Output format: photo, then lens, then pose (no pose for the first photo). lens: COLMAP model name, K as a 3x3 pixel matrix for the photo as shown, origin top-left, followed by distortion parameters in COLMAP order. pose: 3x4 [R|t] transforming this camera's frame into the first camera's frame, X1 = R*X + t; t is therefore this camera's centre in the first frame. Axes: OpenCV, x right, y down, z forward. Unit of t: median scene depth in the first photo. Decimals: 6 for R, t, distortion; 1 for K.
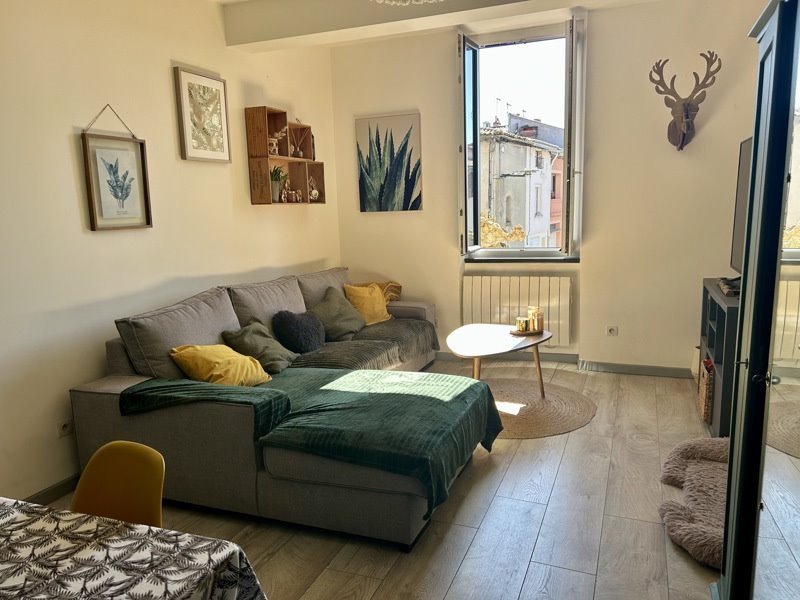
lens RADIAL K [[603.5, 0, 399.4], [0, 603.5, 302.6], [0, 0, 1]] dist [0.011028, -0.009424]
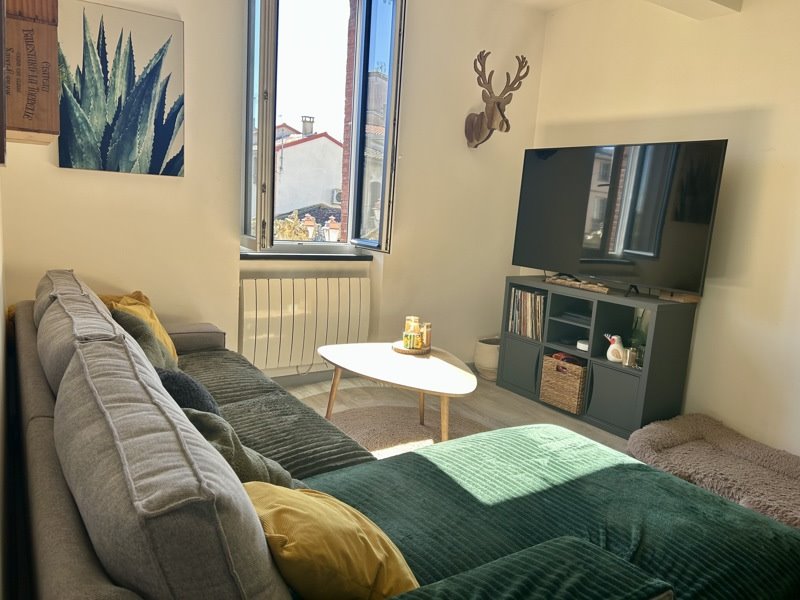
lens RADIAL K [[603.5, 0, 399.5], [0, 603.5, 301.0], [0, 0, 1]] dist [0.011028, -0.009424]
pose [[0.568866, -0.054221, 0.820641, -0.363654], [0.050752, 0.998237, 0.030774, -0.031155], [-0.820863, 0.024142, 0.570615, 0.454867]]
